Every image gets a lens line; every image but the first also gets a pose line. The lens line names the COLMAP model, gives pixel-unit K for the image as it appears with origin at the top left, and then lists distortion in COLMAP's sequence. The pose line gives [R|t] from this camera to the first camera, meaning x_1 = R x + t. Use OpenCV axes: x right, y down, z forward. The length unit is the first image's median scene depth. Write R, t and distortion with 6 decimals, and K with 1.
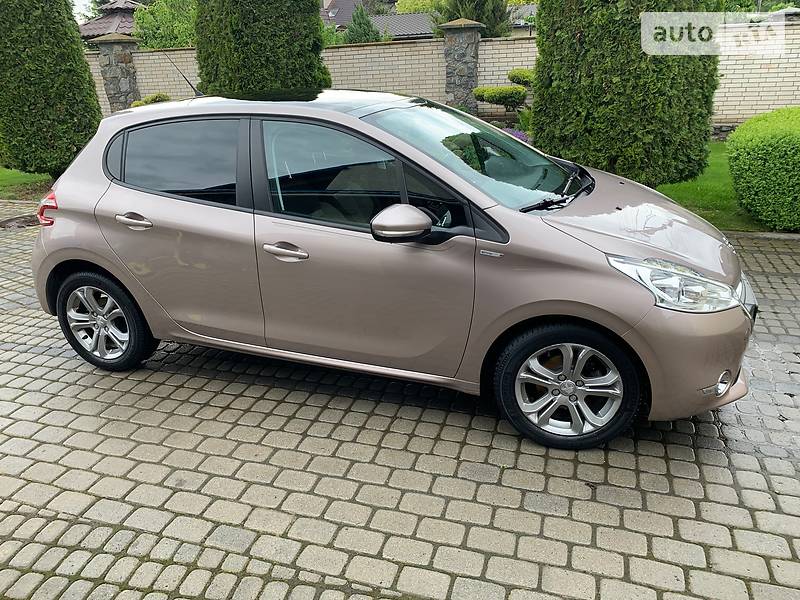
lens RADIAL K [[608.5, 0, 405.0], [0, 608.5, 301.2], [0, 0, 1]] dist [0.021222, -0.023359]
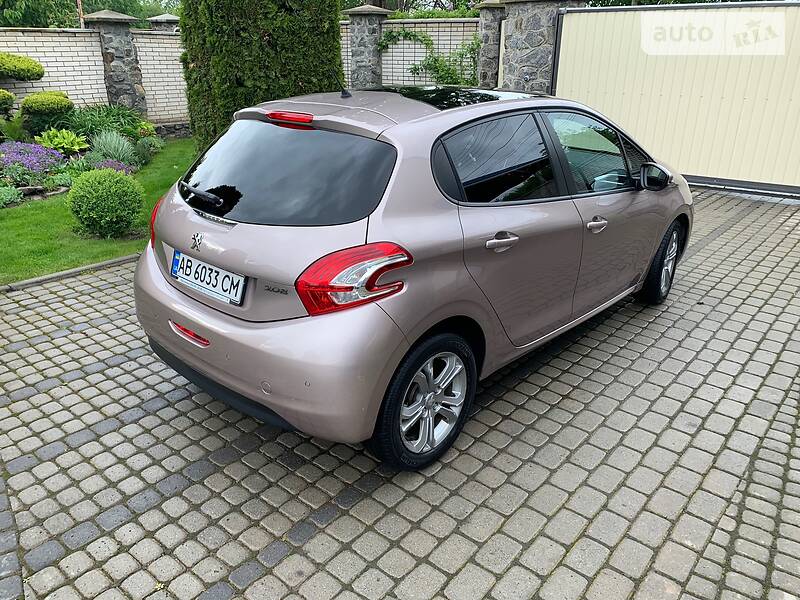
lens RADIAL K [[608.5, 0, 397.3], [0, 608.5, 300.2], [0, 0, 1]] dist [0.021222, -0.023359]
pose [[0.399589, -0.320751, 0.858747, -1.440384], [0.332722, 0.923651, 0.190172, -0.304765], [-0.854181, 0.209733, 0.475802, 0.852060]]
